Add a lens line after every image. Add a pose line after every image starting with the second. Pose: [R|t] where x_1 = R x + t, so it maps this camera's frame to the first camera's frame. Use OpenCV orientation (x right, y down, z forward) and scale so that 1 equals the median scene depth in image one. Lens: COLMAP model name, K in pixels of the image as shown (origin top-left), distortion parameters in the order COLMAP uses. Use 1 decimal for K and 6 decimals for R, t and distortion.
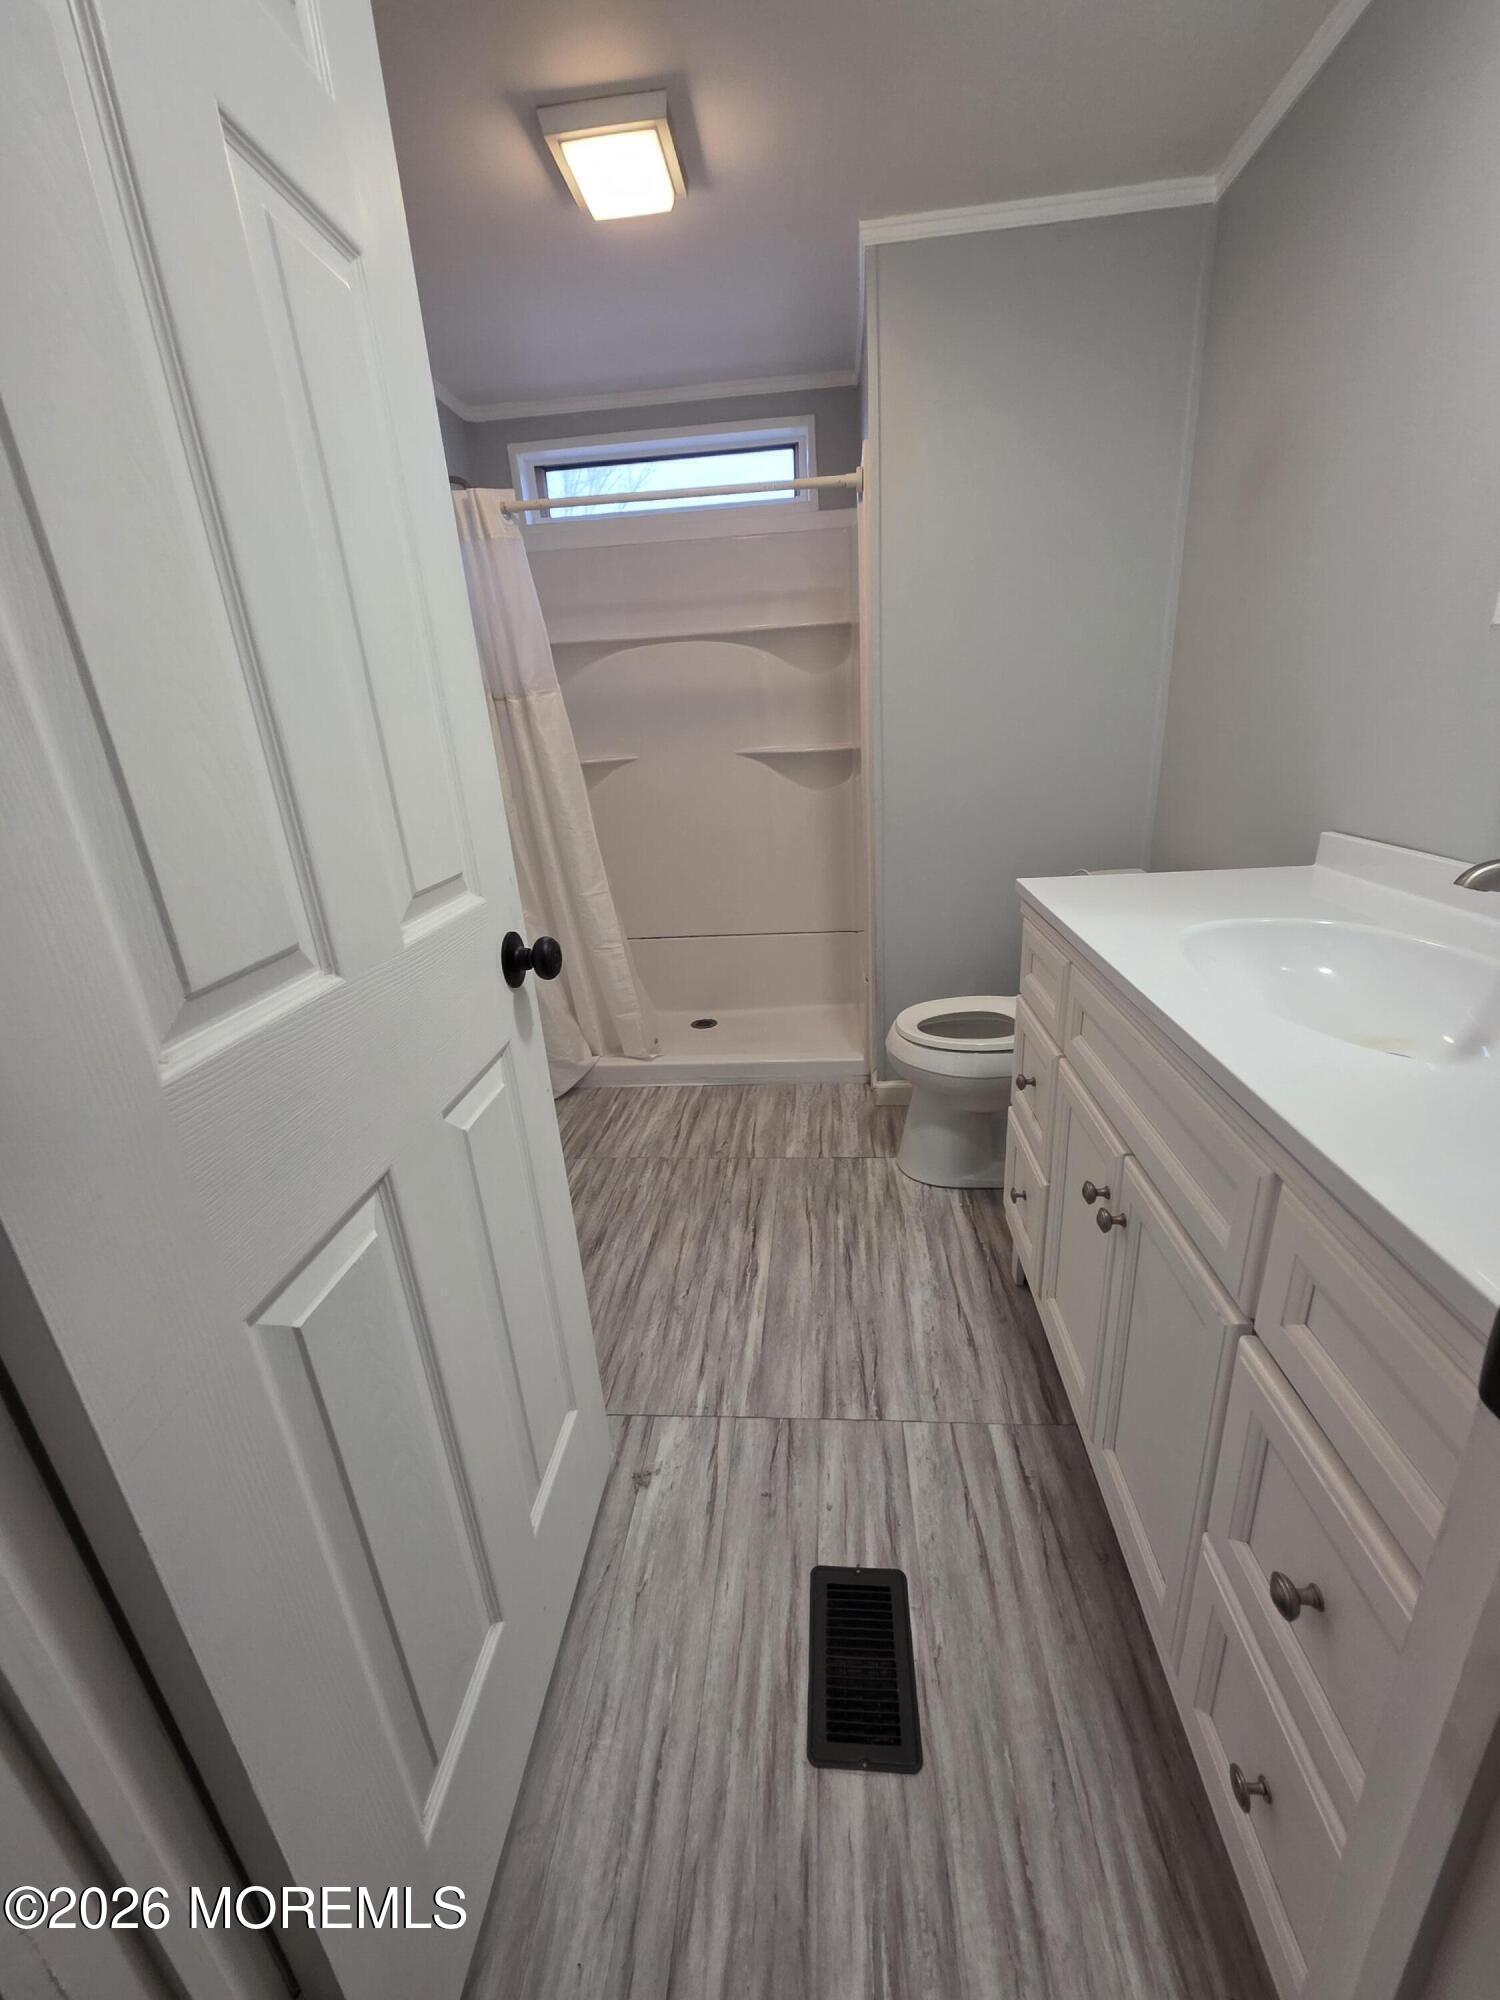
lens RADIAL K [[797.9, 0, 763.5], [0, 797.9, 1003.9], [0, 0, 1]] dist [0.000860, 0.000656]
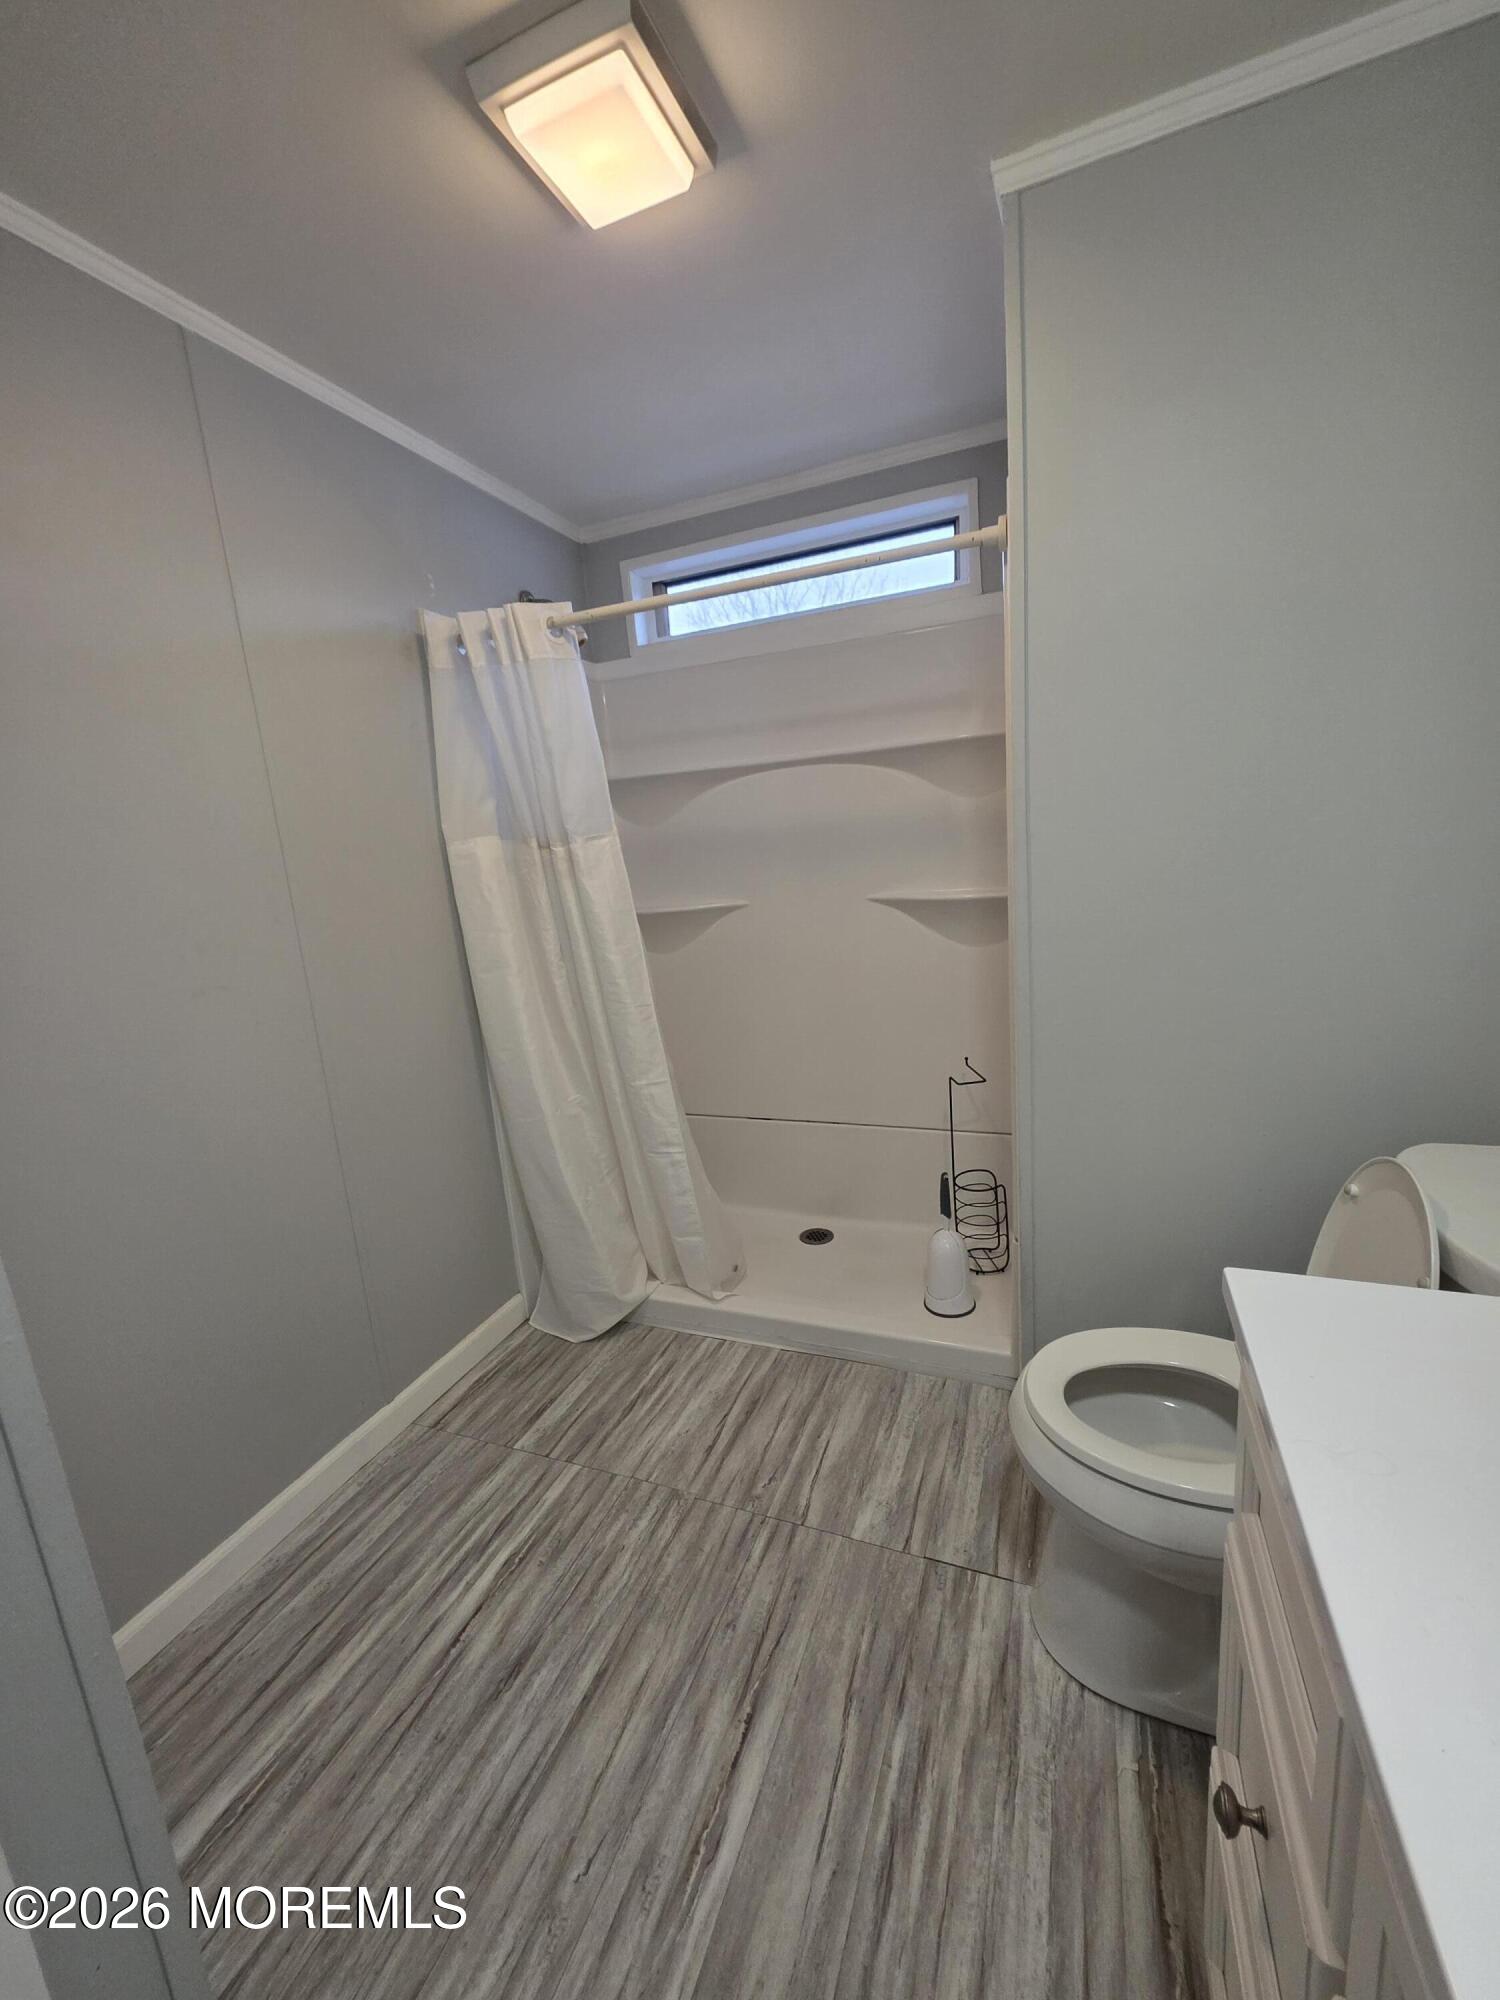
lens RADIAL K [[797.9, 0, 758.4], [0, 797.9, 1005.2], [0, 0, 1]] dist [0.000860, 0.000656]
pose [[0.955478, 0.041888, -0.292075, 0.158545], [-0.078122, 0.990460, -0.113517, -0.189068], [0.284533, 0.131280, 0.949635, 0.400726]]
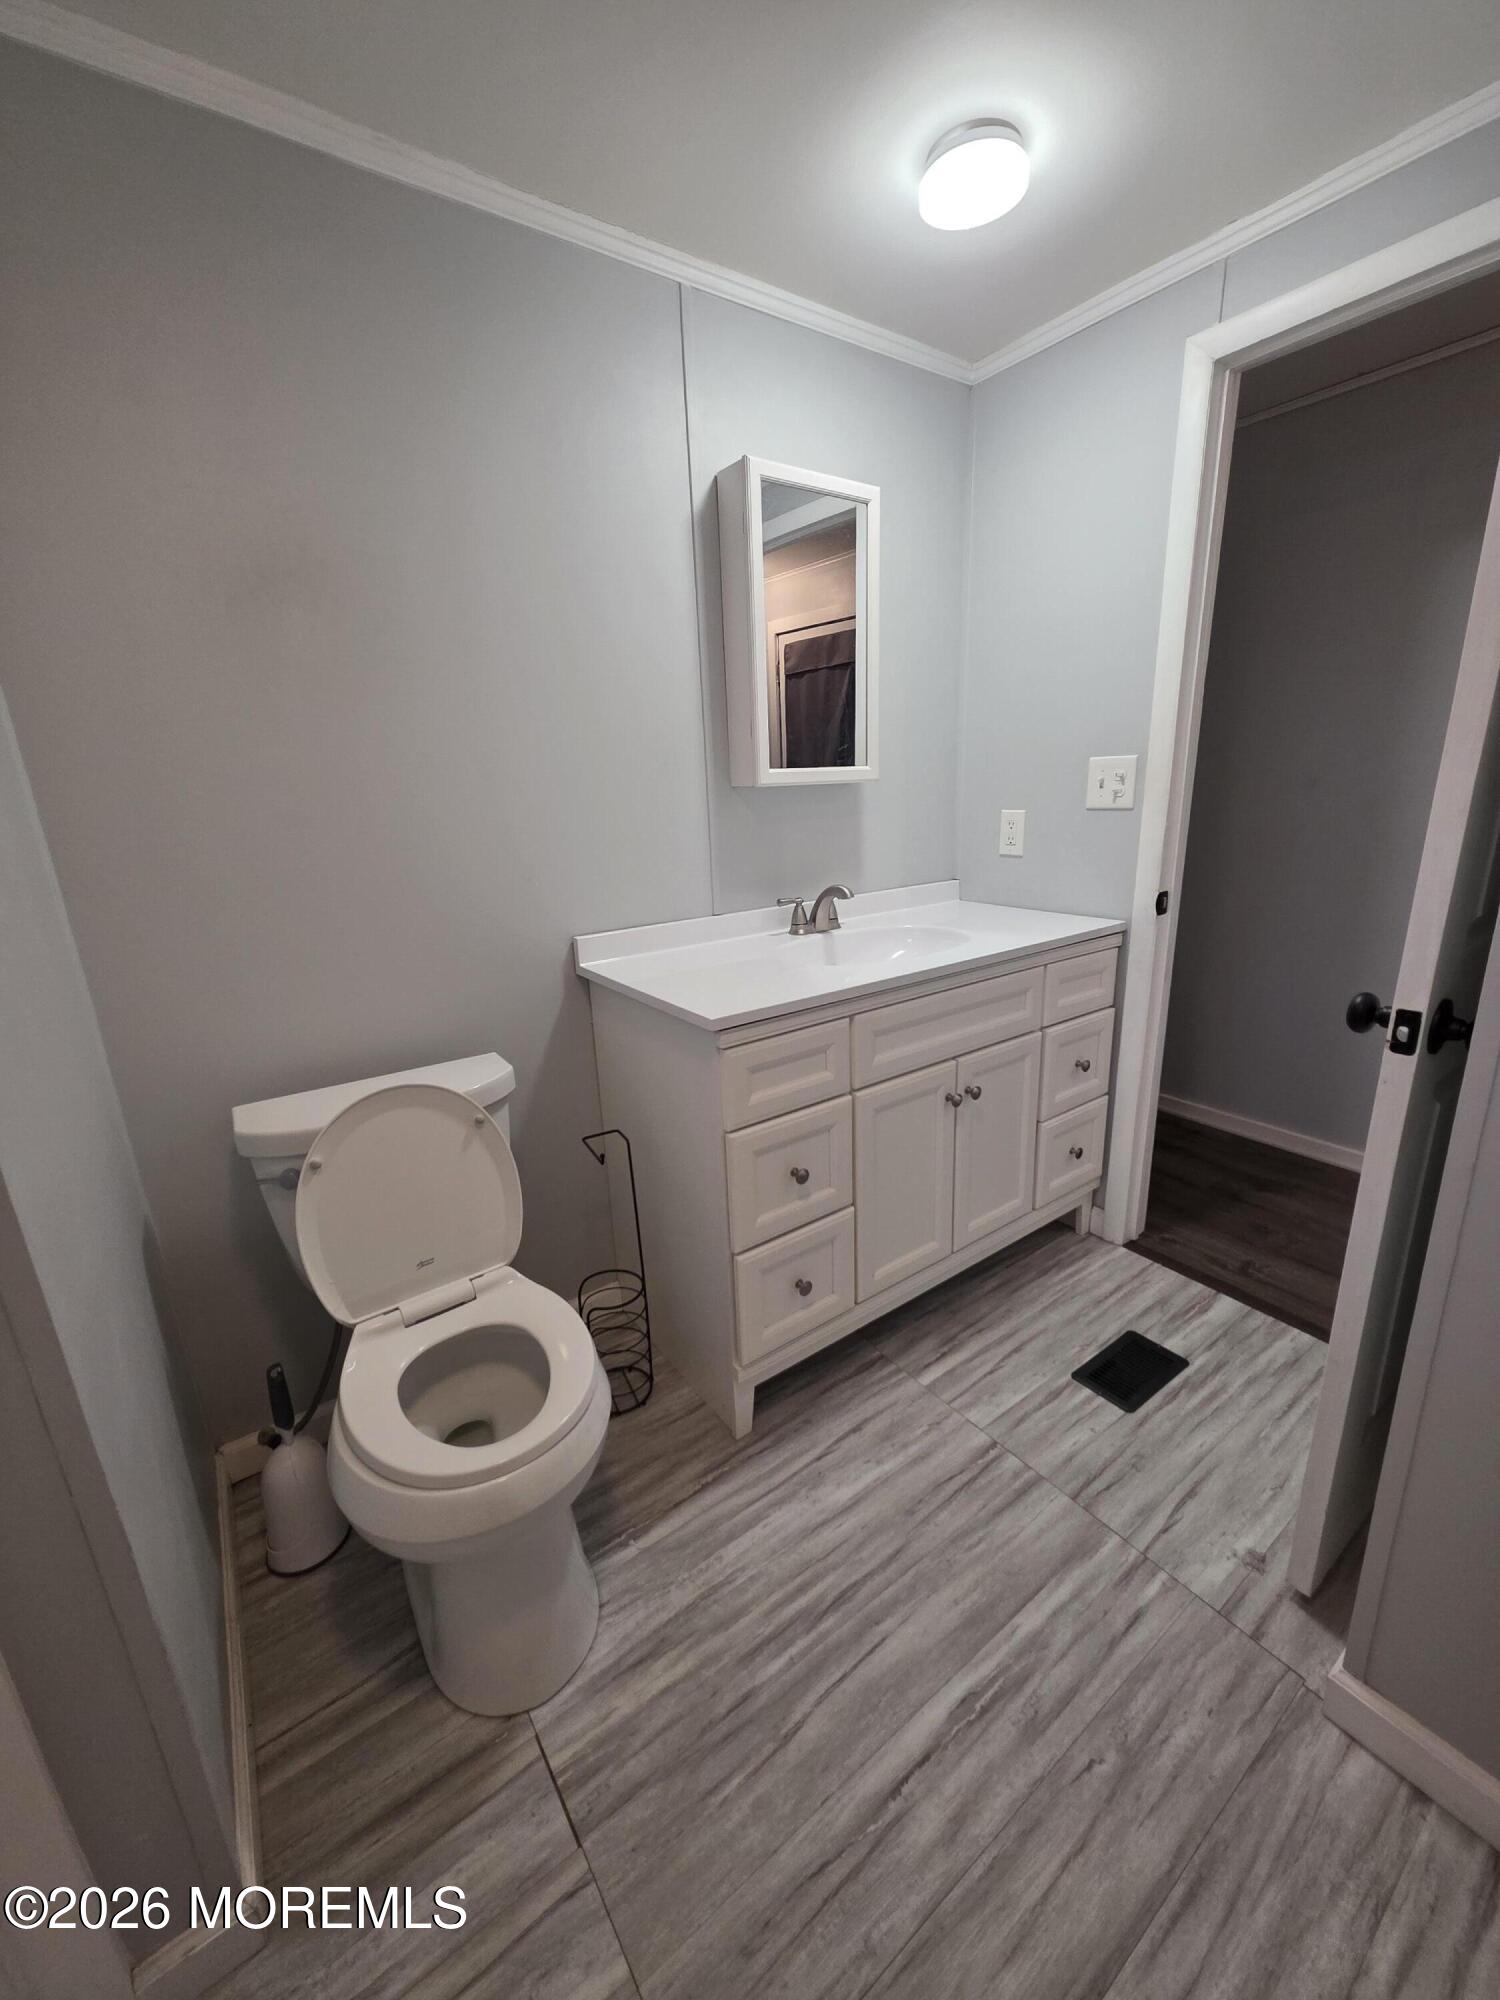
lens RADIAL K [[797.9, 0, 756.2], [0, 797.9, 991.5], [0, 0, 1]] dist [0.000860, 0.000656]
pose [[-0.641509, -0.121128, 0.757492, -0.306110], [0.326376, 0.850528, 0.412408, -0.432926], [-0.694223, 0.511791, -0.506088, 1.148907]]
